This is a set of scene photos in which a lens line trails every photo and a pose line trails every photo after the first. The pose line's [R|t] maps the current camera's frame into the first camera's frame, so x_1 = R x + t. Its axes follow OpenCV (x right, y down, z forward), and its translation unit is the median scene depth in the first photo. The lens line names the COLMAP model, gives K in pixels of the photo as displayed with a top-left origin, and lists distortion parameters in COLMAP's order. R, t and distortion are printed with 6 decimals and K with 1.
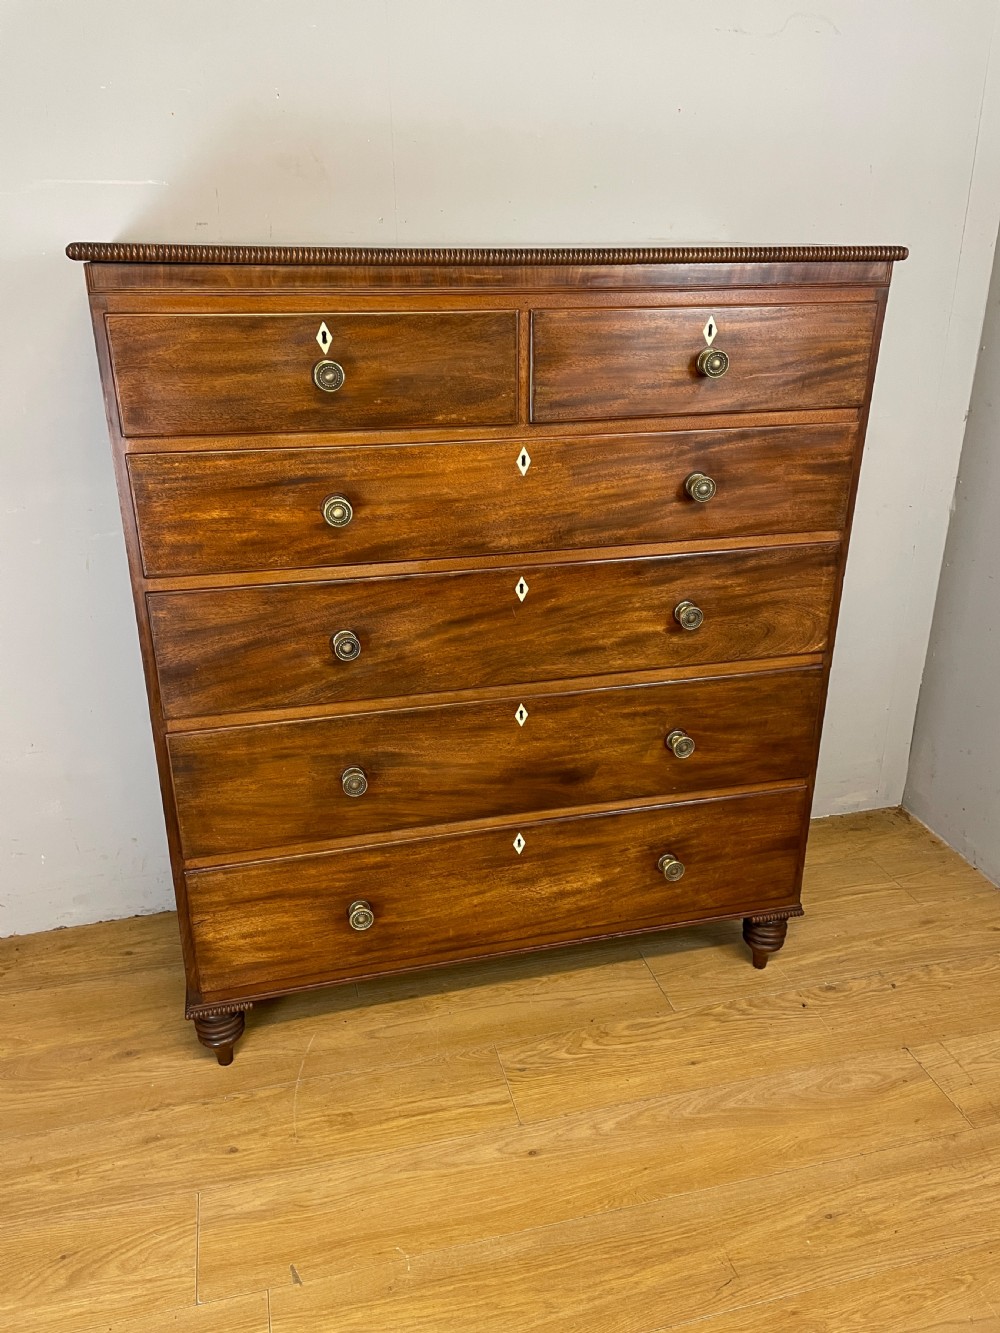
lens RADIAL K [[1008.4, 0, 496.1], [0, 1008.4, 658.3], [0, 0, 1]] dist [0.096109, -0.124044]
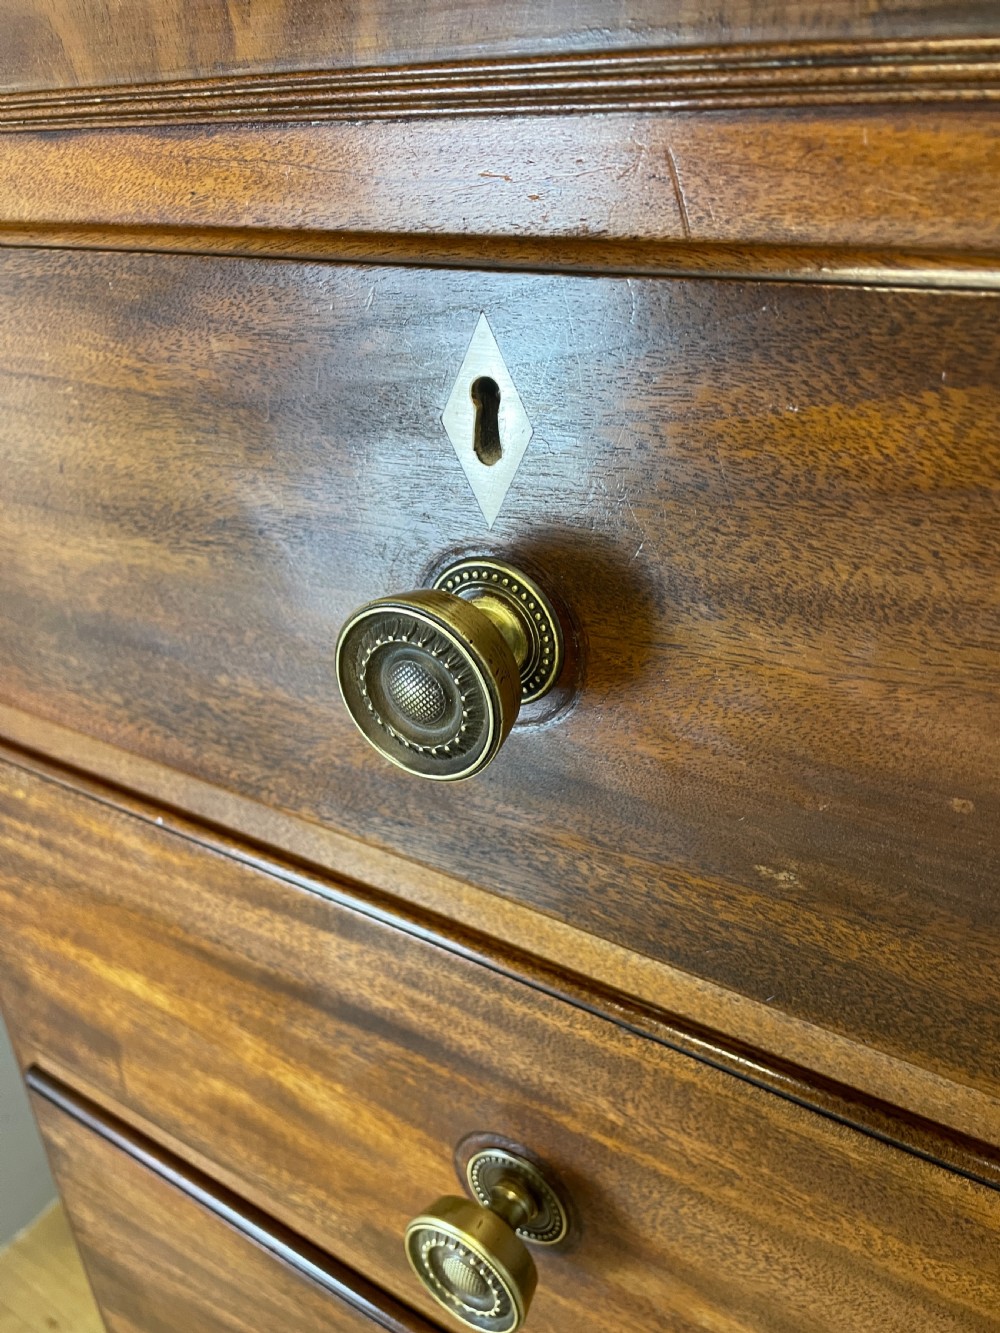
lens RADIAL K [[1008.4, 0, 495.0], [0, 1008.4, 663.0], [0, 0, 1]] dist [0.096109, -0.124044]
pose [[0.690763, 0.308036, -0.654187, -0.050913], [-0.258253, 0.950150, 0.174703, -0.259910], [0.675390, 0.048267, 0.735879, 0.755973]]
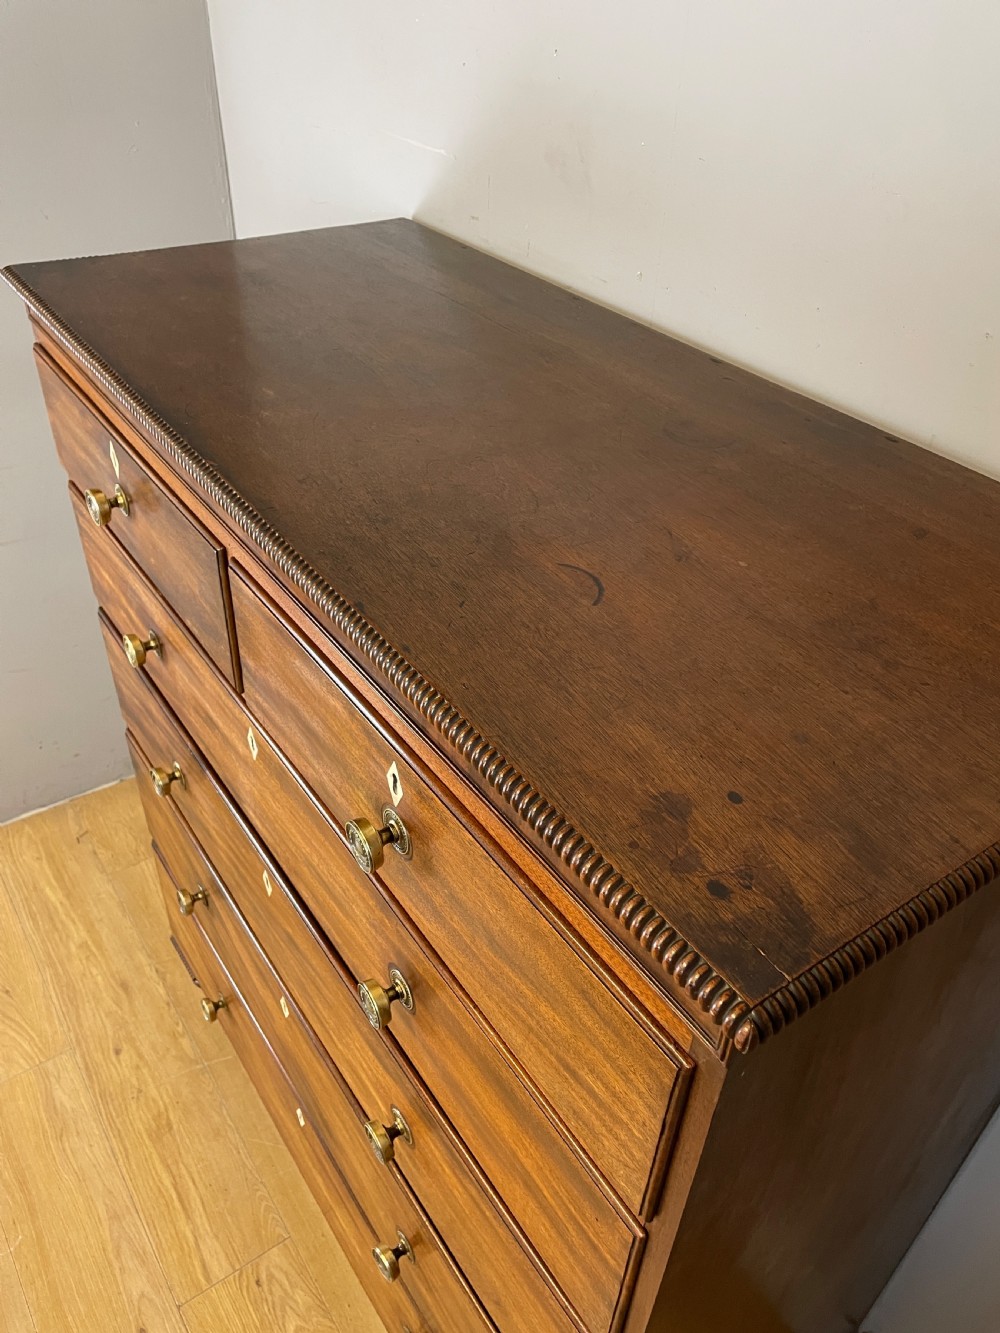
lens RADIAL K [[1008.4, 0, 490.6], [0, 1008.4, 662.5], [0, 0, 1]] dist [0.096109, -0.124044]
pose [[0.352482, 0.574423, -0.738780, 0.489942], [-0.392227, 0.807443, 0.440674, -0.539981], [0.849656, 0.134440, 0.509913, 0.736740]]
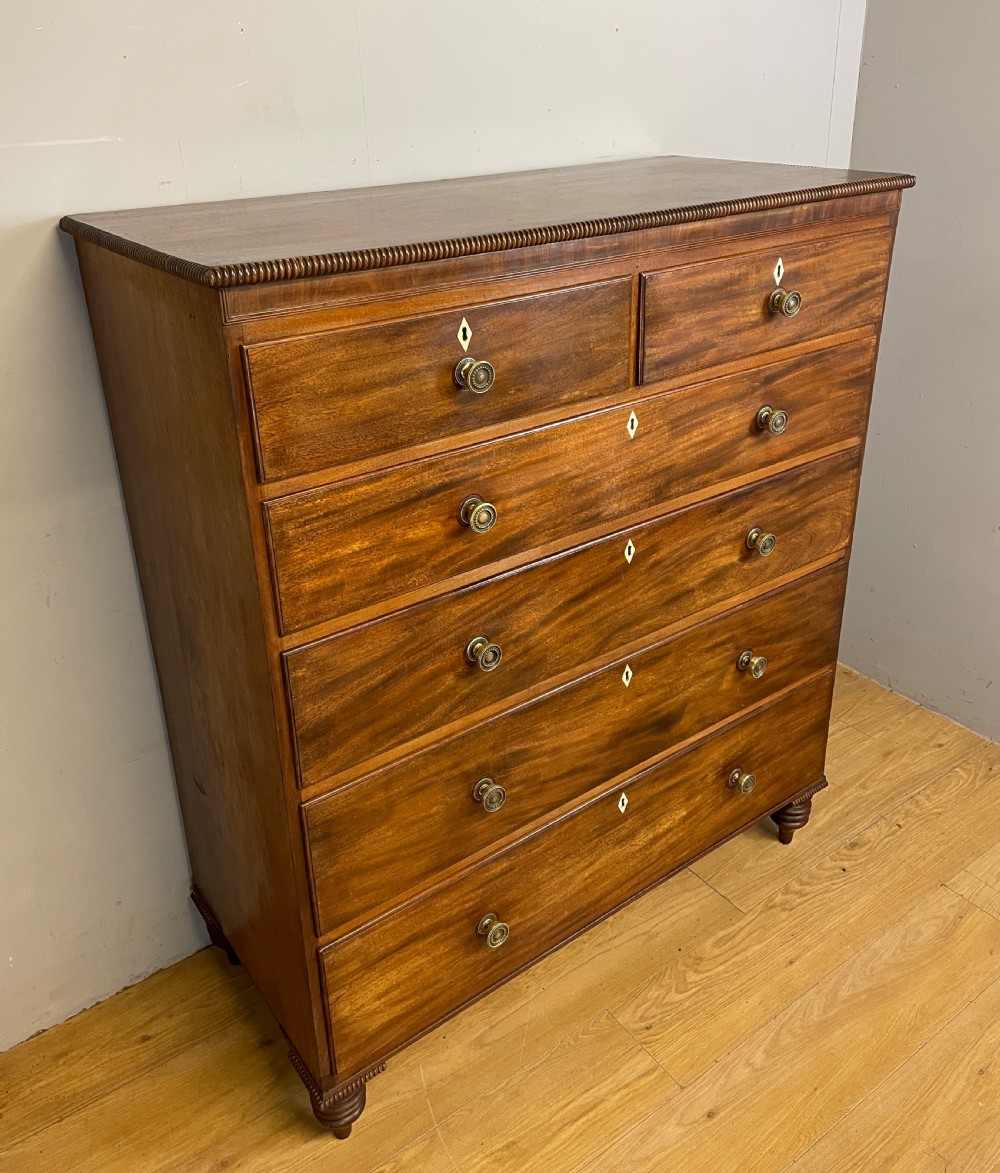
lens RADIAL K [[1006.4, 0, 499.2], [0, 1006.4, 494.8], [0, 0, 1]] dist [0.097098, -0.123393]
pose [[0.927660, -0.169012, 0.332990, -0.387040], [0.166322, 0.985385, 0.036791, -0.172351], [-0.334342, 0.021254, 0.942212, 0.138409]]
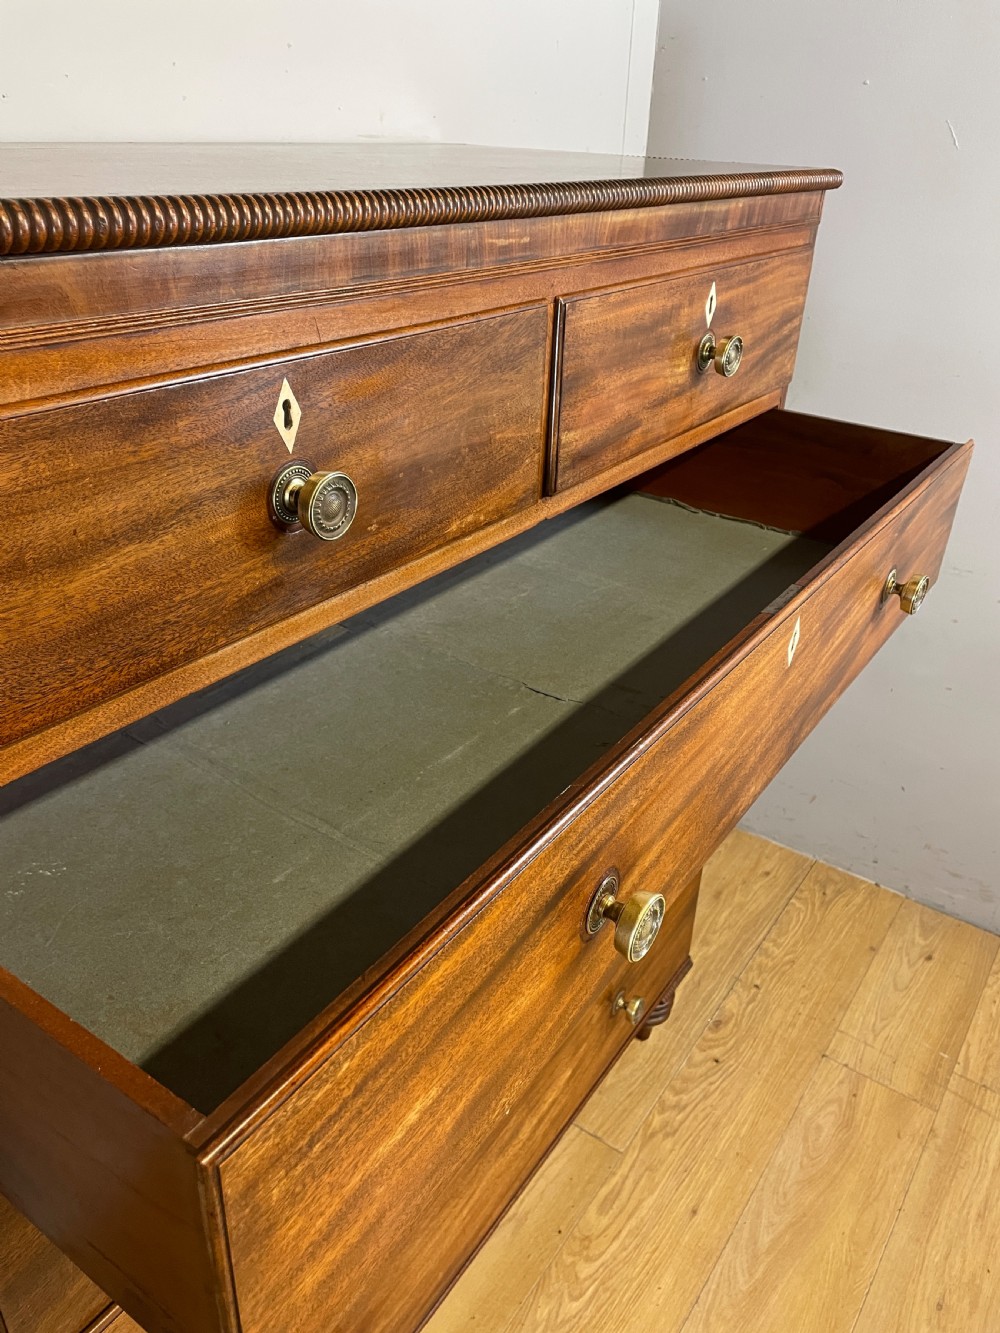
lens RADIAL K [[1008.4, 0, 495.3], [0, 1008.4, 661.9], [0, 0, 1]] dist [0.096109, -0.124044]
pose [[0.755811, -0.285558, 0.589242, -0.319382], [0.218786, 0.958309, 0.183782, -0.233374], [-0.617157, -0.009986, 0.786777, 0.525074]]
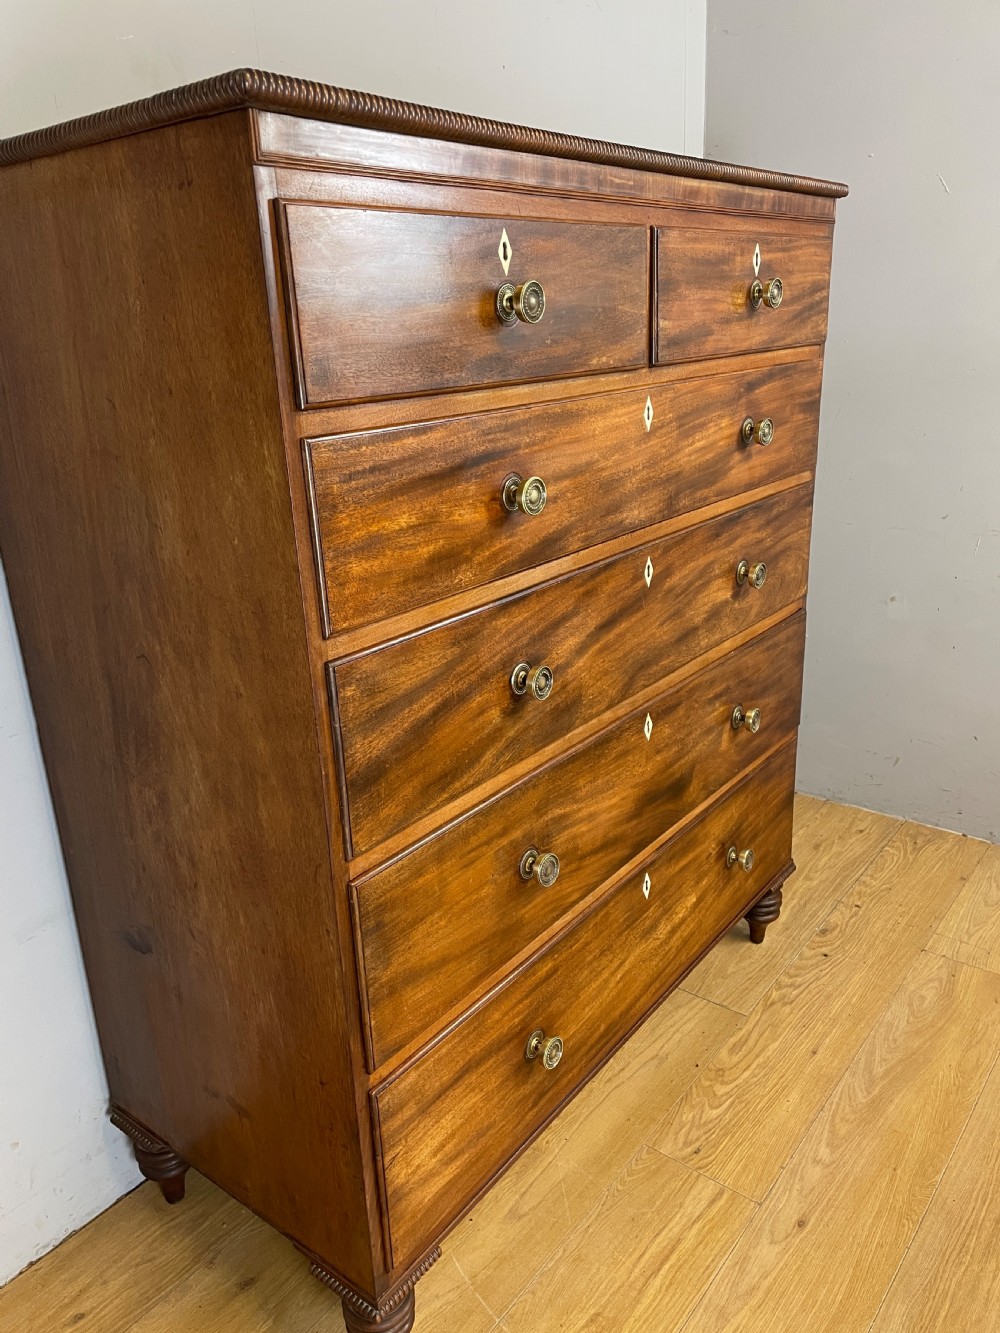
lens RADIAL K [[1008.4, 0, 497.8], [0, 1008.4, 663.9], [0, 0, 1]] dist [0.096109, -0.124044]
pose [[0.789778, -0.230920, 0.568266, -0.549343], [0.274808, 0.961459, 0.008769, -0.036041], [-0.548389, 0.149238, 0.822798, 0.383590]]
